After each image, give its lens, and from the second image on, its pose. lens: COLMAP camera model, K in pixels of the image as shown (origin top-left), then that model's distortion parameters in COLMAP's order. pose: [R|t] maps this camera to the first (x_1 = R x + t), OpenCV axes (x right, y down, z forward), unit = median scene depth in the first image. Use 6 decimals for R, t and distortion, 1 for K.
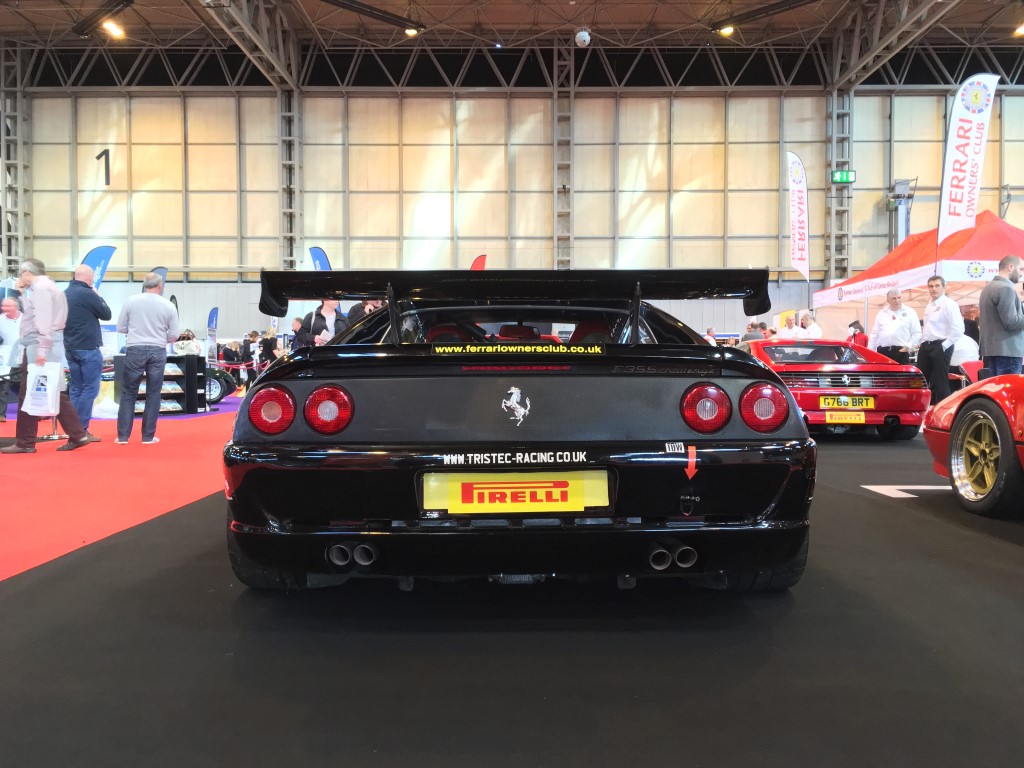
lens RADIAL K [[867.1, 0, 512.9], [0, 867.1, 386.8], [0, 0, 1]] dist [0.062408, -0.101012]
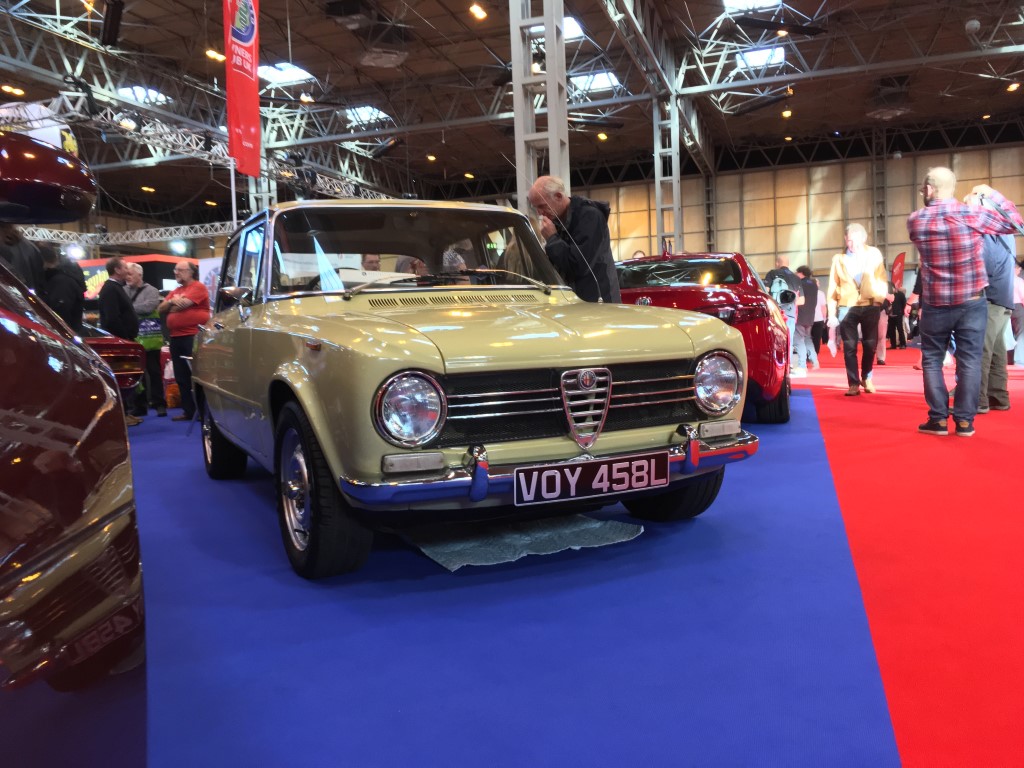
lens RADIAL K [[867.1, 0, 509.3], [0, 867.1, 390.7], [0, 0, 1]] dist [0.062408, -0.101012]
pose [[0.940496, -0.024556, -0.338917, -0.048003], [0.030454, 0.999463, 0.012093, 0.060194], [0.338438, -0.021695, 0.940738, -0.774772]]
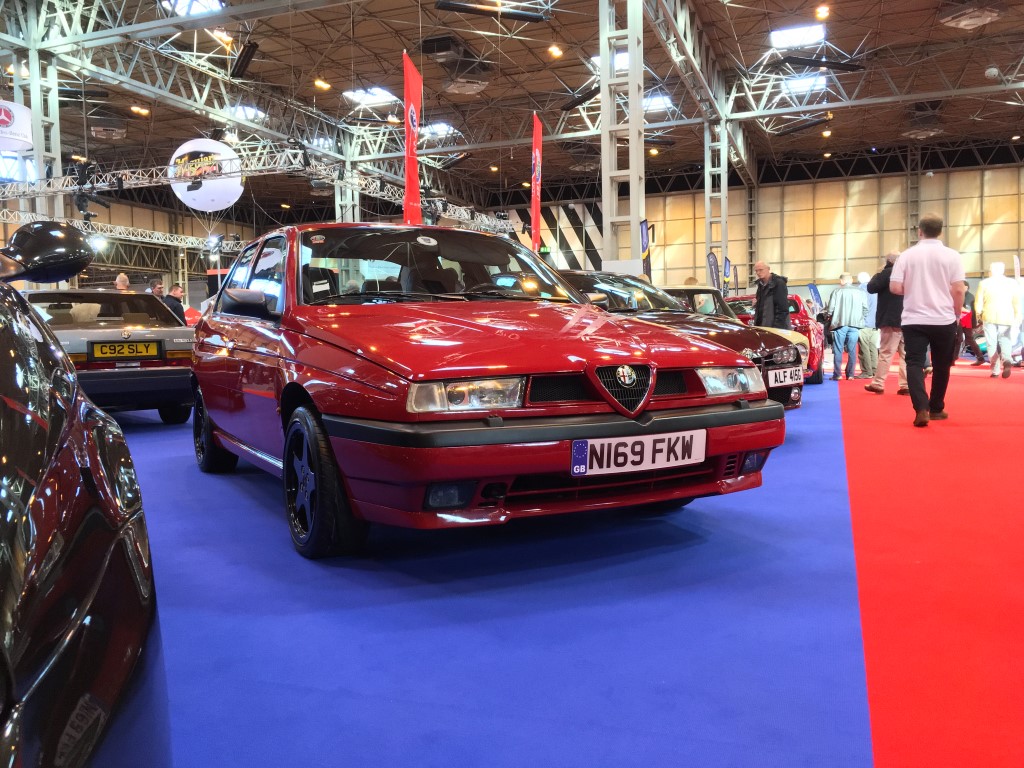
lens RADIAL K [[867.1, 0, 506.7], [0, 867.1, 389.0], [0, 0, 1]] dist [0.062408, -0.101012]
pose [[0.927226, -0.004366, -0.374478, -0.042424], [0.009675, 0.999878, 0.012298, 0.066082], [0.374378, -0.015026, 0.927154, -0.915368]]
